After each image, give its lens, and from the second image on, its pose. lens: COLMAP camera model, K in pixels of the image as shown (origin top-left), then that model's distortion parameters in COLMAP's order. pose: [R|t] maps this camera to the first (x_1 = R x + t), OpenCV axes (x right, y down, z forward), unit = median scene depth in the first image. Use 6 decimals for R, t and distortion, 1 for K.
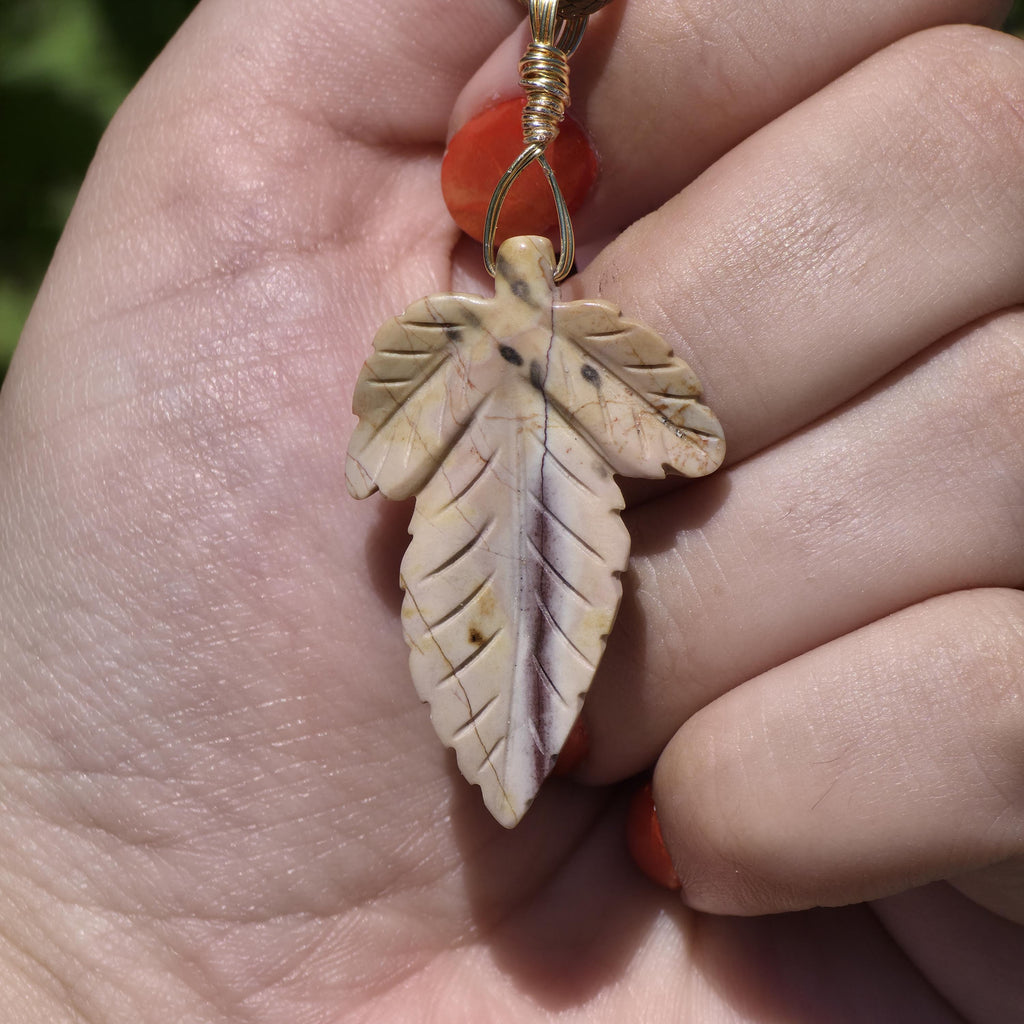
lens RADIAL K [[4804.6, 0, 511.0], [0, 4804.6, 432.9], [0, 0, 1]] dist [0.195172, 10.619873]
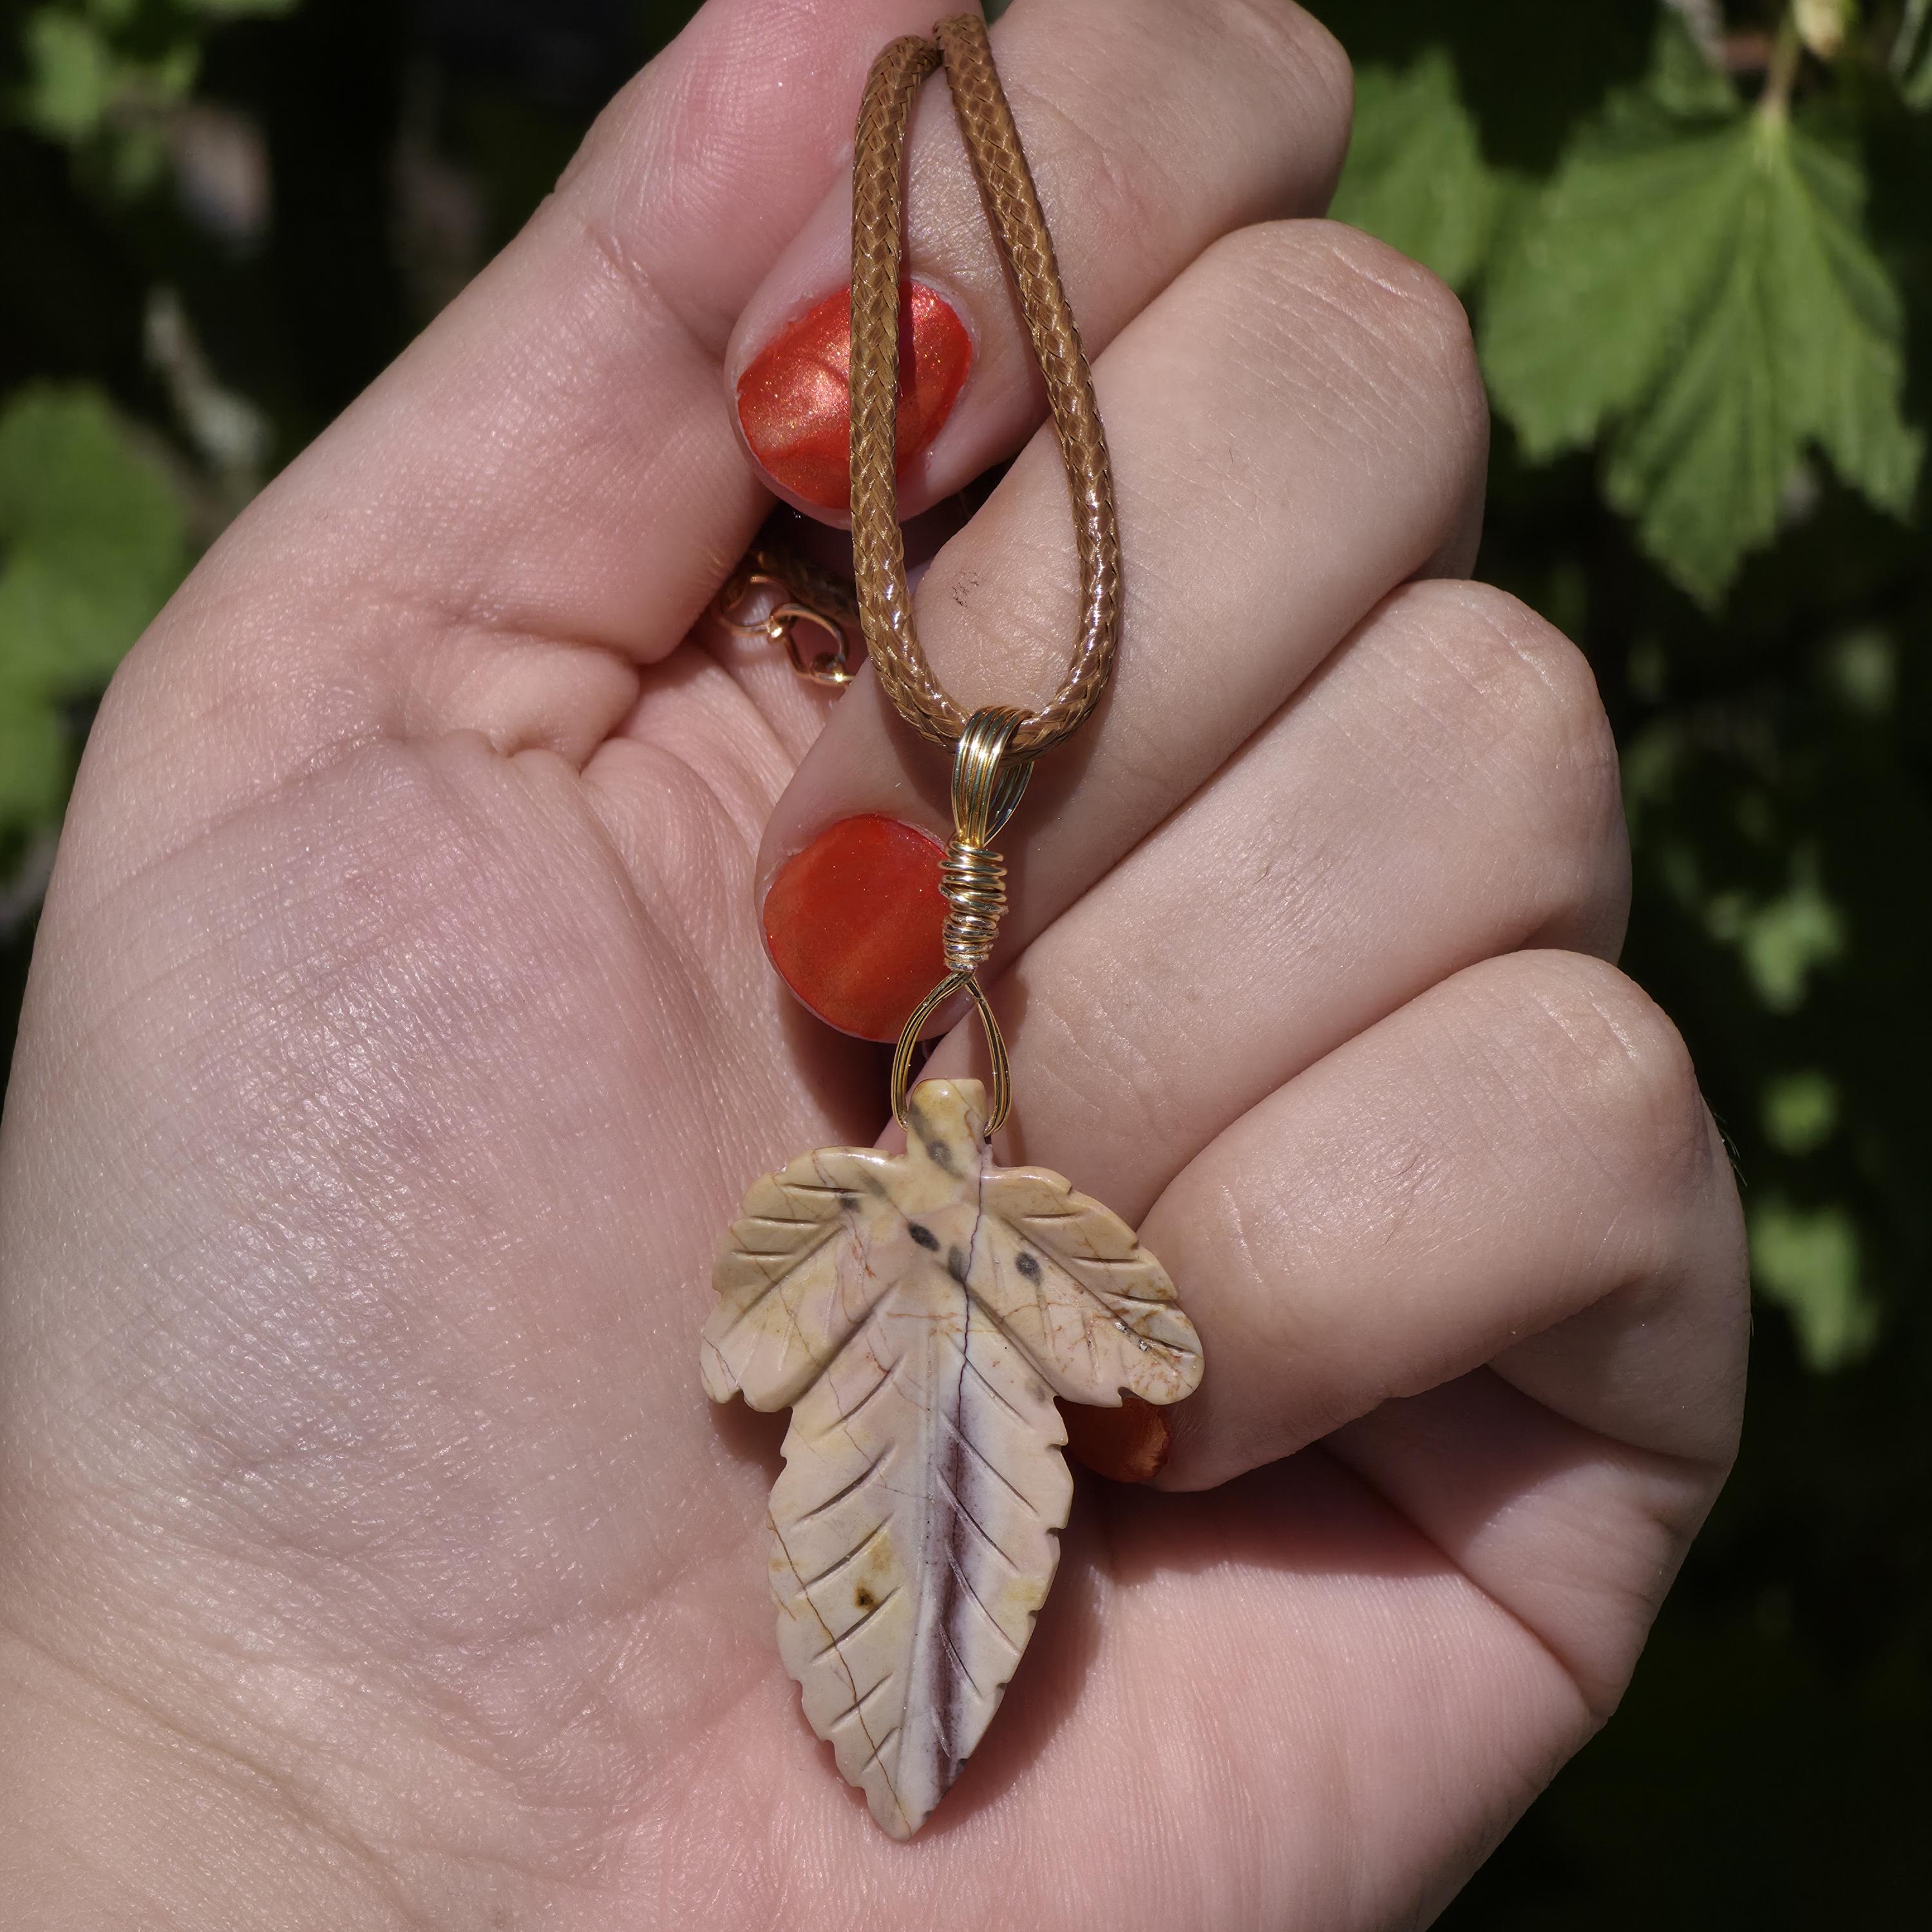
lens RADIAL K [[9064.9, 0, 964.2], [0, 9064.9, 816.7], [0, 0, 1]] dist [0.195172, 10.619873]
pose [[0.999402, 0.034585, -0.000070, 0.004122], [-0.034240, 0.989693, 0.139052, -0.279320], [0.004878, -0.138966, 0.990285, -0.400997]]
